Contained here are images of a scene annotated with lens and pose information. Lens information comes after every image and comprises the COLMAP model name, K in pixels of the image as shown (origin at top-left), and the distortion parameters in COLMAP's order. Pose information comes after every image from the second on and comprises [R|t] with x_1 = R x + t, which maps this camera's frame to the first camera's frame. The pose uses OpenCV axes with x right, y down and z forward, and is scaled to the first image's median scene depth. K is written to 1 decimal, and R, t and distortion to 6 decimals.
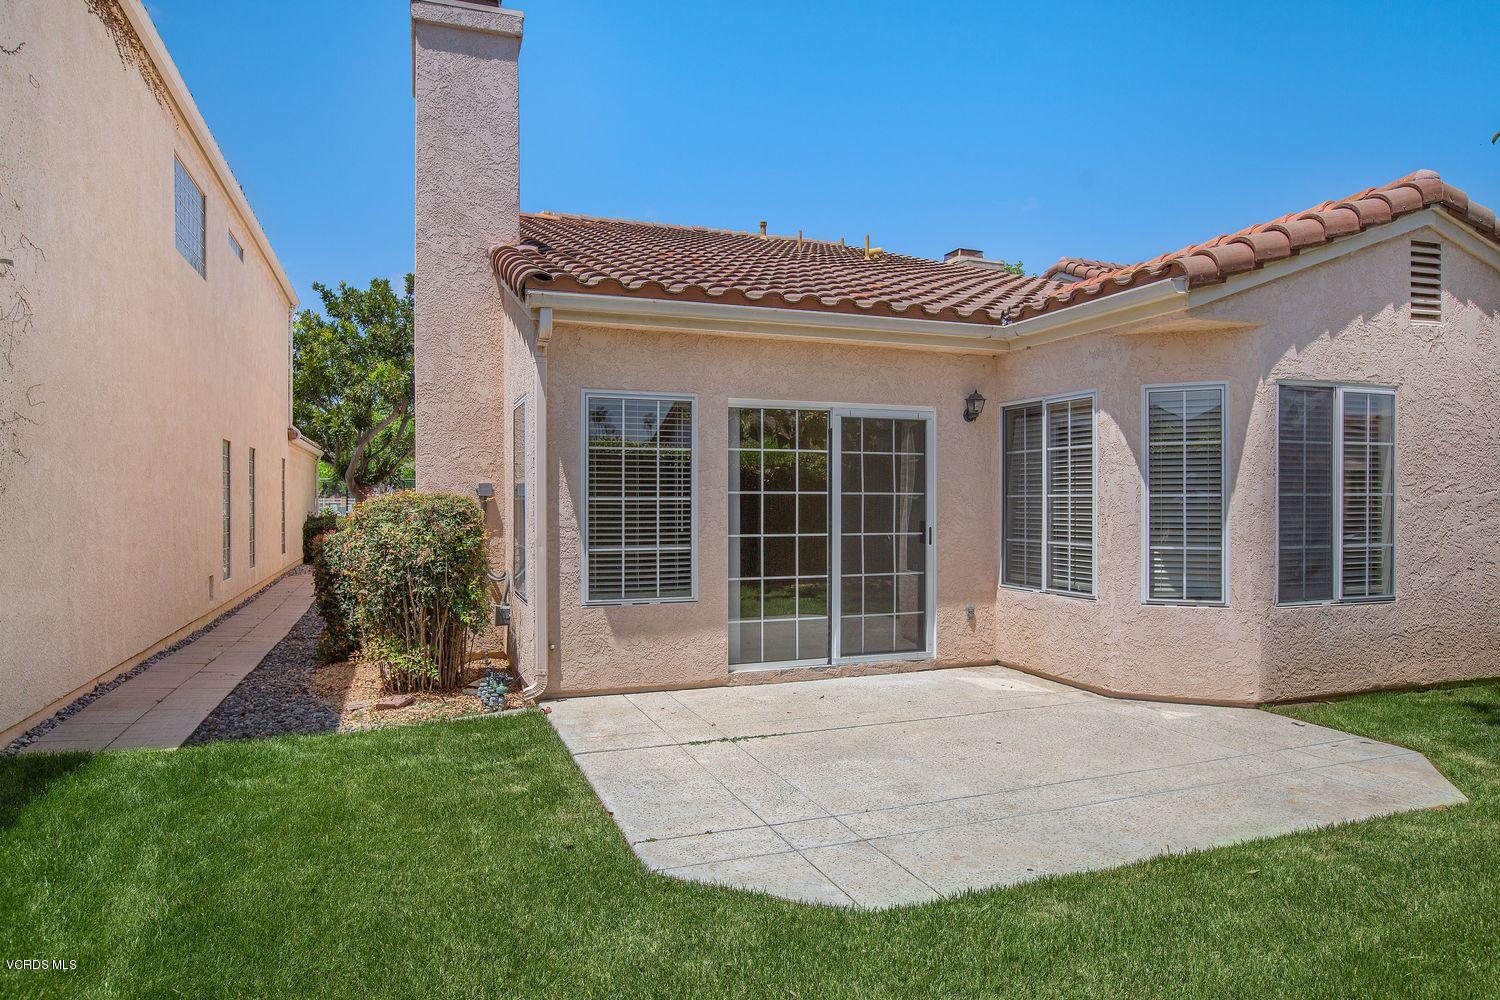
lens RADIAL K [[961.4, 0, 750.0], [0, 961.4, 500.0], [0, 0, 1]] dist [-0.000732, -0.000160]
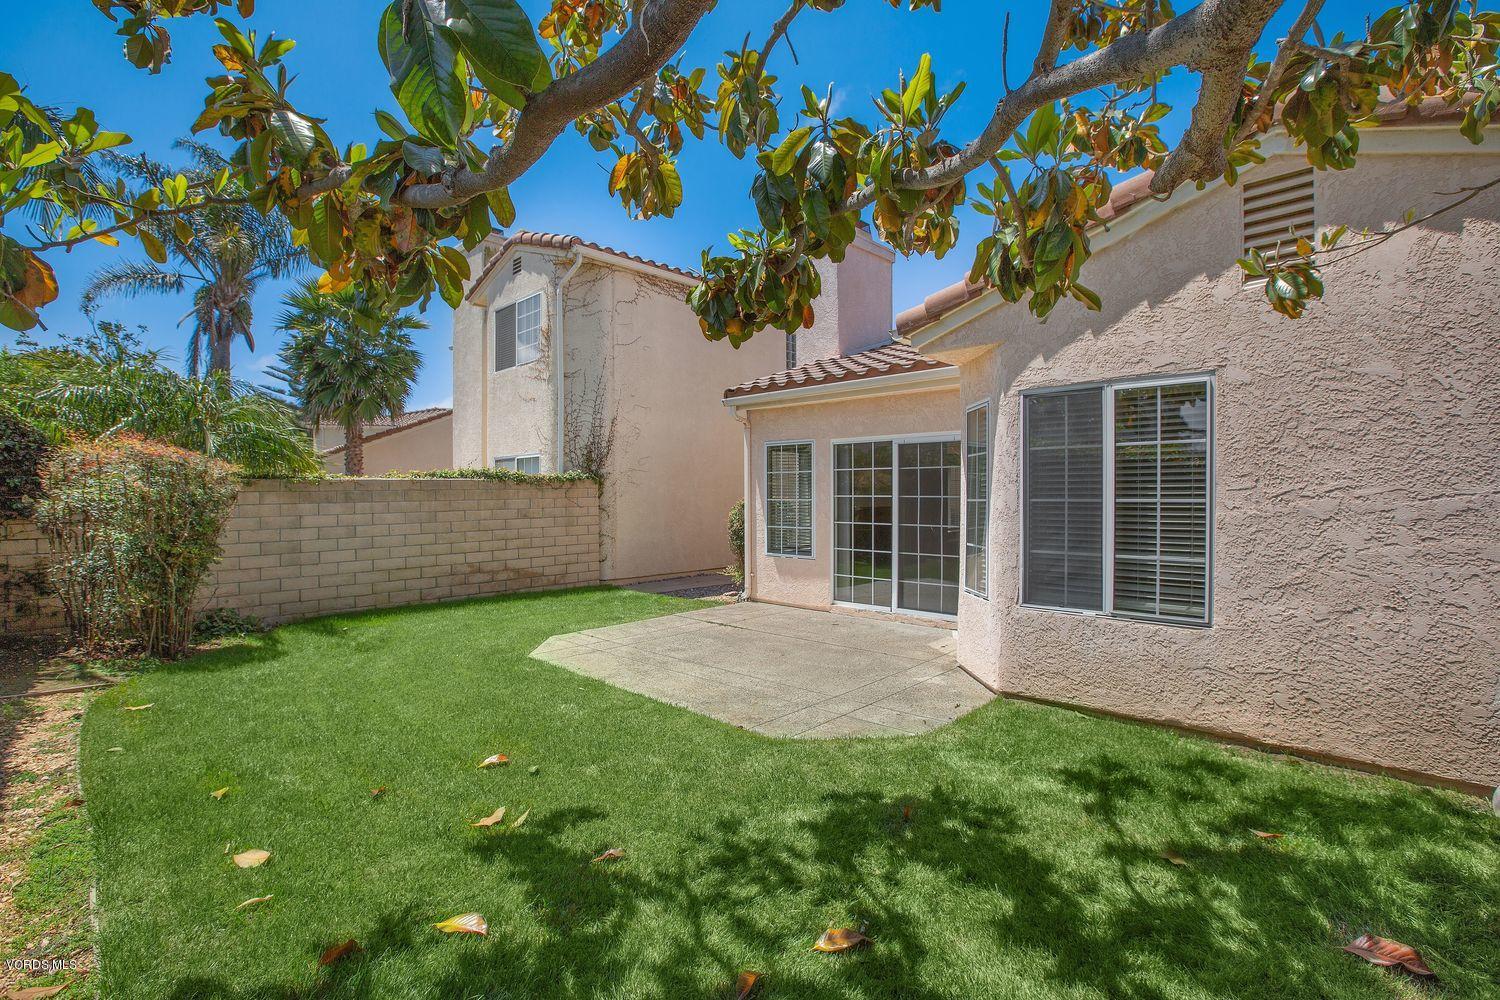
lens RADIAL K [[699.0, 0, 742.6], [0, 699.0, 498.4], [0, 0, 1]] dist [-0.065743, 0.029238]
pose [[0.395229, 0.005012, -0.918569, 1.055324], [-0.001445, 0.999987, 0.004835, -0.009987], [0.918581, -0.000584, 0.395231, 0.394774]]
